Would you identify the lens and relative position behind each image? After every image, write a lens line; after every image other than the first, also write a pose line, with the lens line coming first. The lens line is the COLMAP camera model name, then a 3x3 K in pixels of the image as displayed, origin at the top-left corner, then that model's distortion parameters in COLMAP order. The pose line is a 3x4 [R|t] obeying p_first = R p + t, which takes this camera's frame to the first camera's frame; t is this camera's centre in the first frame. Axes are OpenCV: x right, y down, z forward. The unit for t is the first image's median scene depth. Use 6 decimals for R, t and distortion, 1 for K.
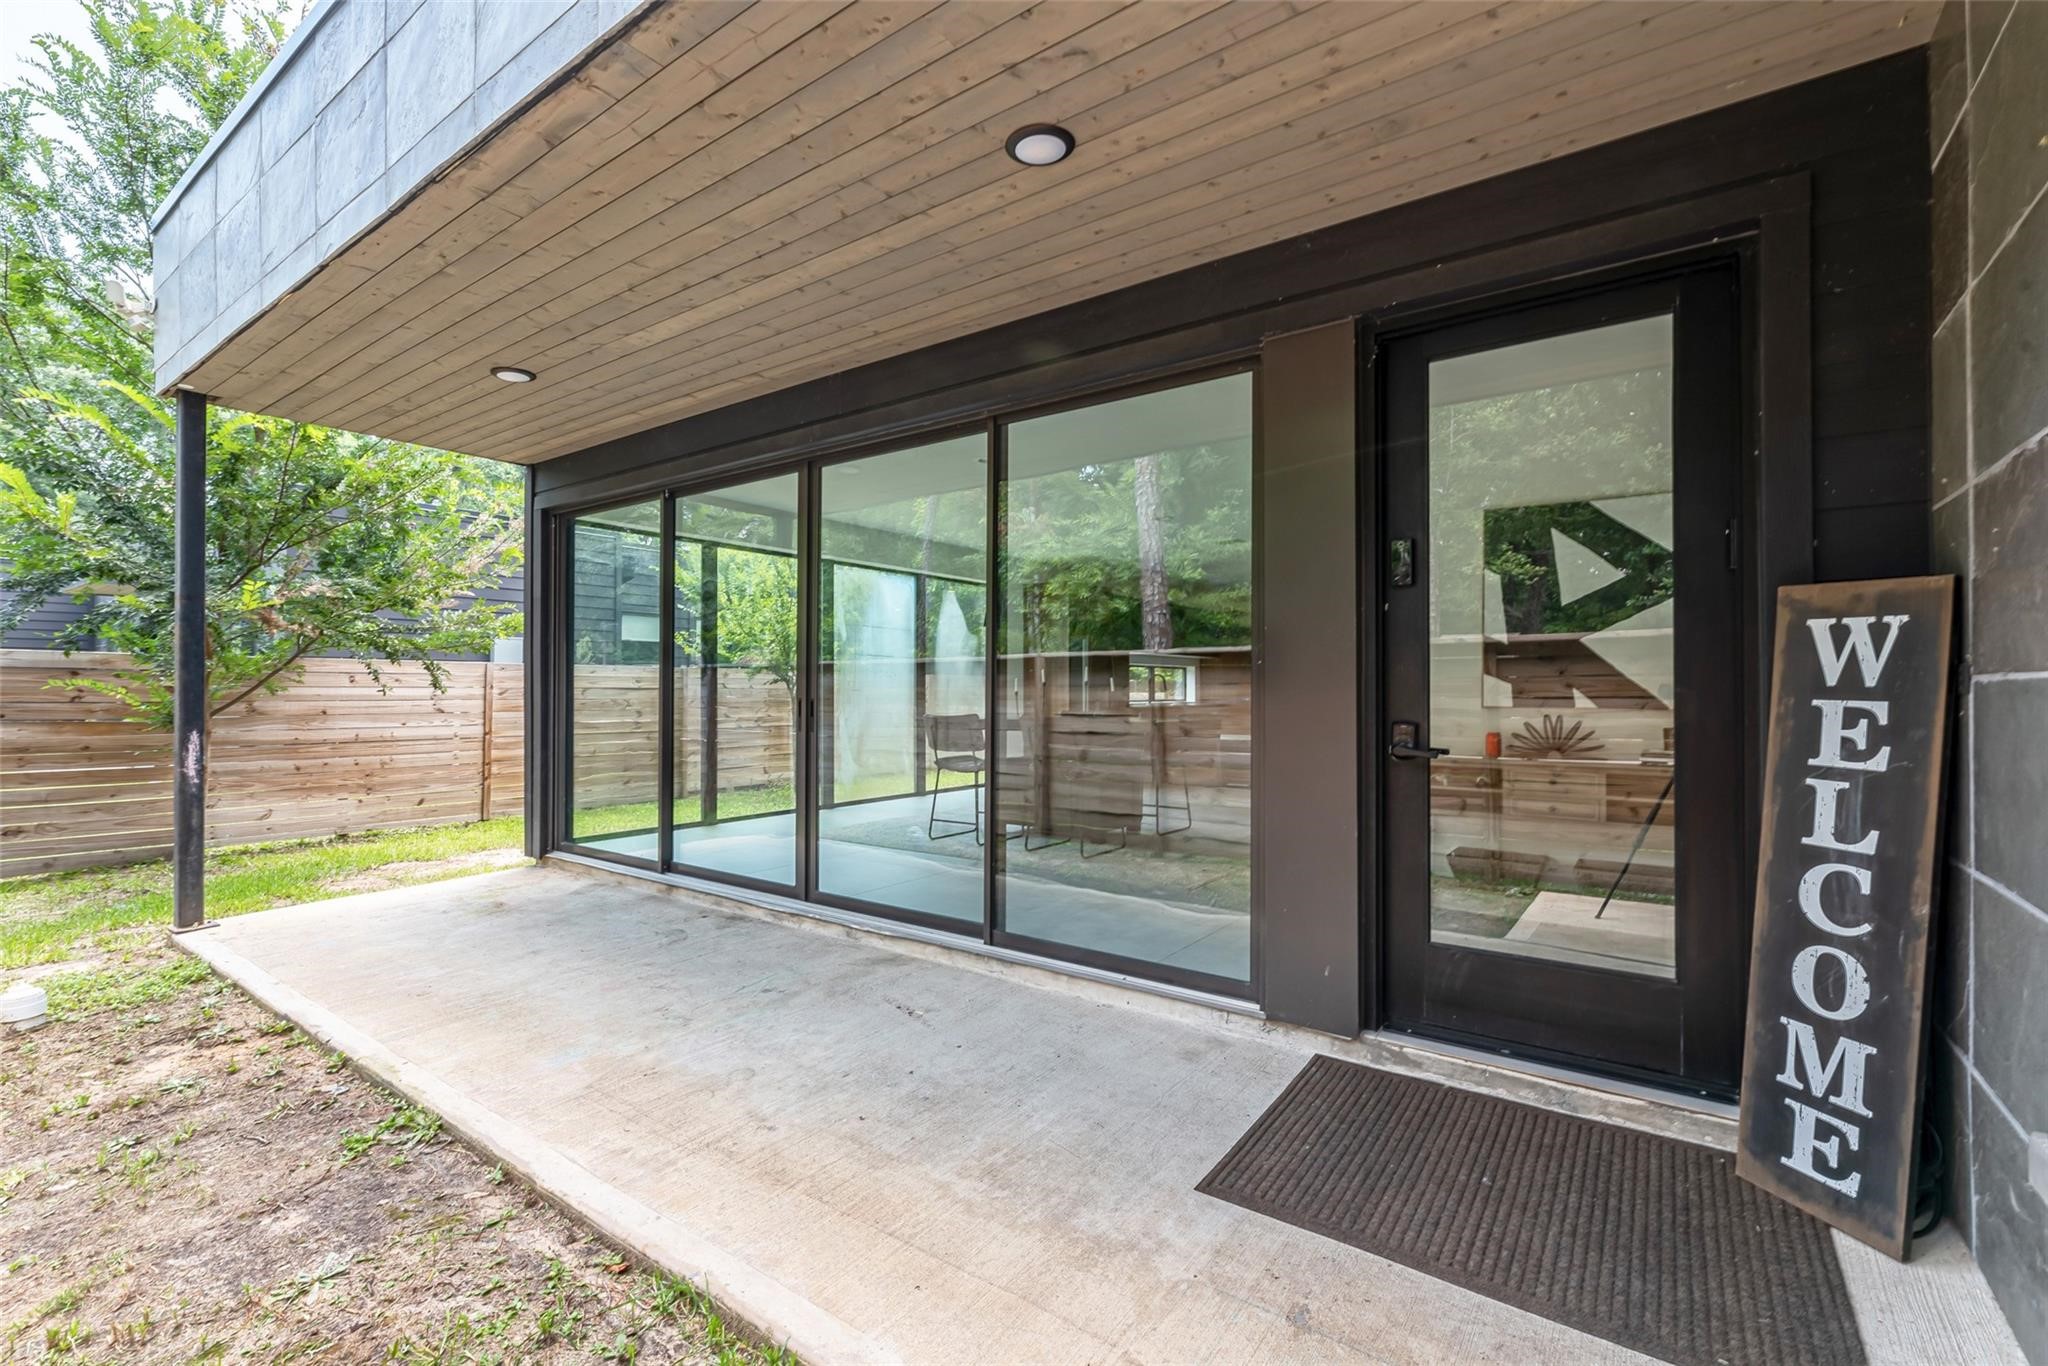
lens RADIAL K [[837.9, 0, 1018.6], [0, 837.9, 692.7], [0, 0, 1]] dist [-0.002000, 0.001027]
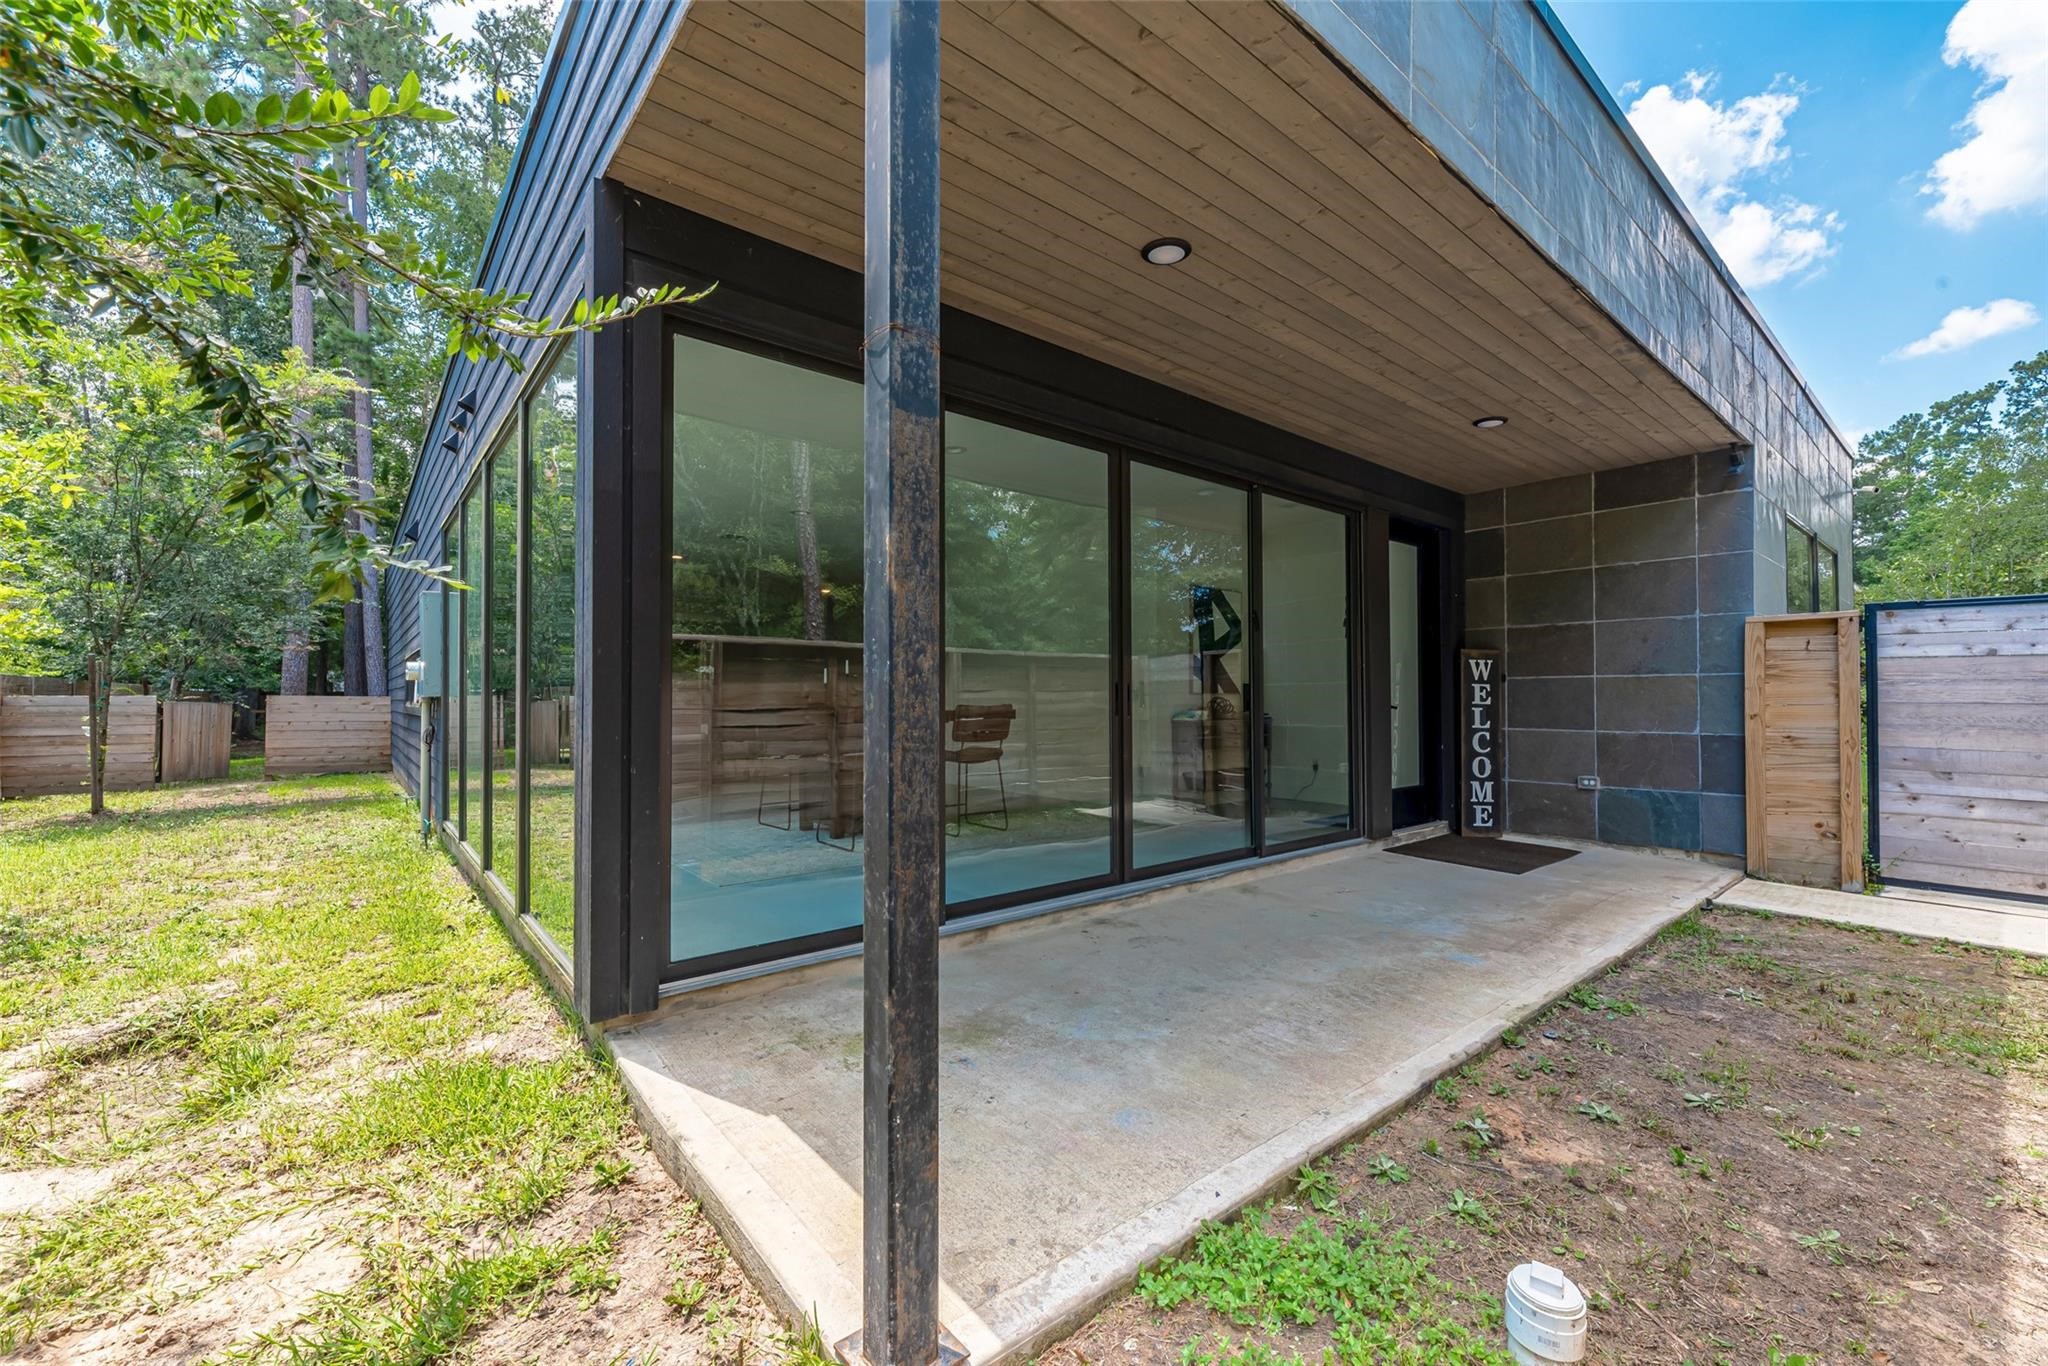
lens RADIAL K [[837.9, 0, 1021.7], [0, 837.9, 692.0], [0, 0, 1]] dist [-0.002000, 0.001027]
pose [[0.267549, 0.003522, 0.963538, -2.336585], [0.003738, 0.999982, -0.004693, 0.041528], [-0.963537, 0.004857, 0.267531, 1.569931]]
